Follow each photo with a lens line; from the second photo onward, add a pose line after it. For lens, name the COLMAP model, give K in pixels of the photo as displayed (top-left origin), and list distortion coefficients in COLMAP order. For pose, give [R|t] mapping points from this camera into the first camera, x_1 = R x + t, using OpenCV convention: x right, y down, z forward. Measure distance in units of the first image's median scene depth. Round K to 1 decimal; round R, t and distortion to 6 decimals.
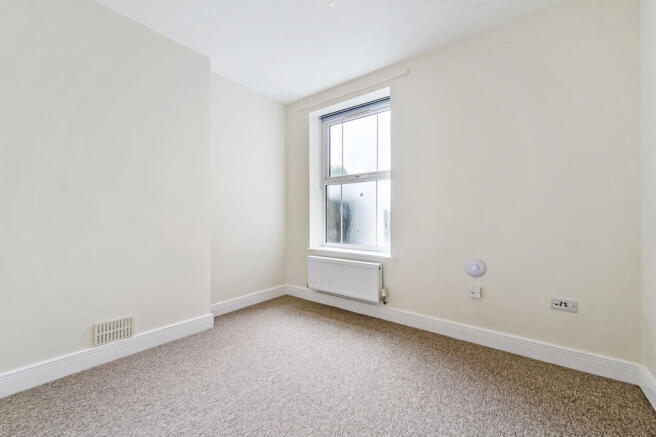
lens RADIAL K [[263.1, 0, 330.3], [0, 263.1, 220.0], [0, 0, 1]] dist [0.002022, 0.000109]
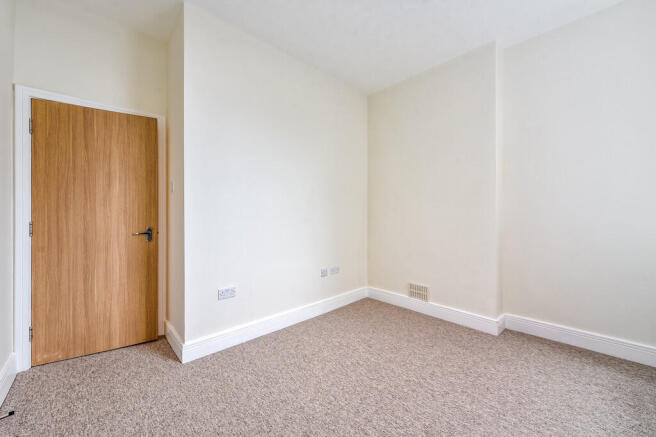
lens RADIAL K [[263.1, 0, 330.3], [0, 263.1, 220.0], [0, 0, 1]] dist [0.002022, 0.000109]
pose [[-0.158728, 0.023128, -0.987051, 0.662388], [-0.006342, 0.999681, 0.024444, -0.008682], [0.987302, 0.010140, -0.158531, 0.724086]]
